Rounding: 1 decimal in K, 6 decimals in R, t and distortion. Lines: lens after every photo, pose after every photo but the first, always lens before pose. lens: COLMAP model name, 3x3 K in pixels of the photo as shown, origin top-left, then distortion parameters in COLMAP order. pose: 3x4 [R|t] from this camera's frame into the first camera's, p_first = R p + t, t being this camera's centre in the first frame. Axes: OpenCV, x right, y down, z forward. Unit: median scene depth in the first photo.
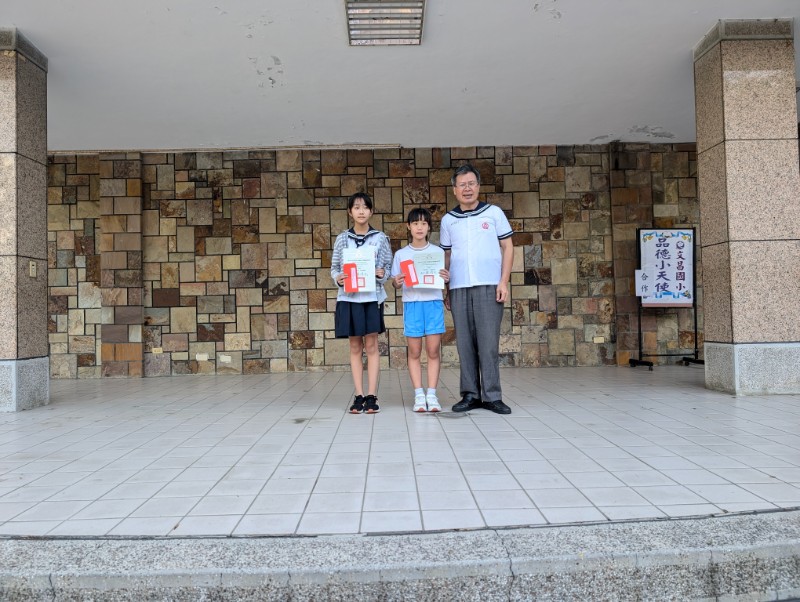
lens RADIAL K [[575.2, 0, 395.4], [0, 575.2, 299.1], [0, 0, 1]] dist [0.012781, -0.009437]
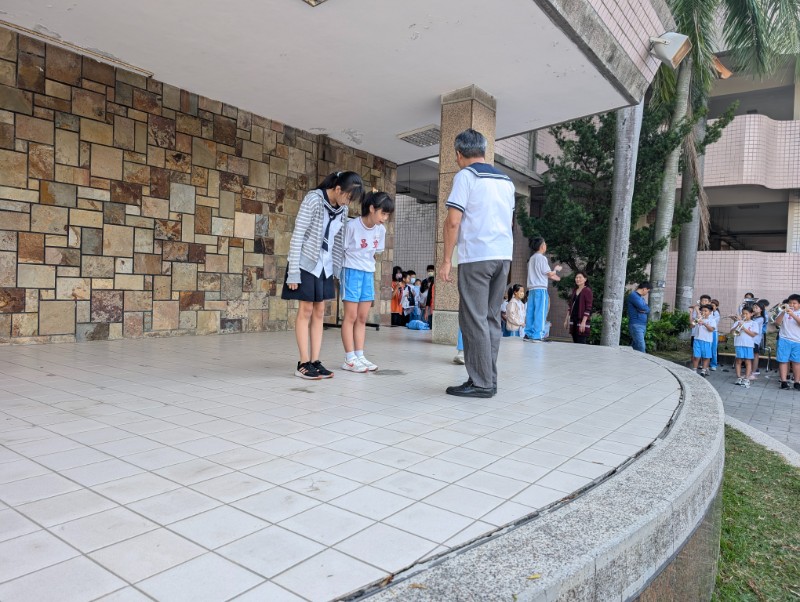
lens RADIAL K [[571.4, 0, 395.8], [0, 571.4, 301.0], [0, 0, 1]] dist [0.000040, -0.001645]
pose [[0.589435, 0.023817, 0.807465, -0.448168], [-0.073254, 0.997023, 0.024066, 0.018632], [-0.804488, -0.073335, 0.589425, 0.189998]]
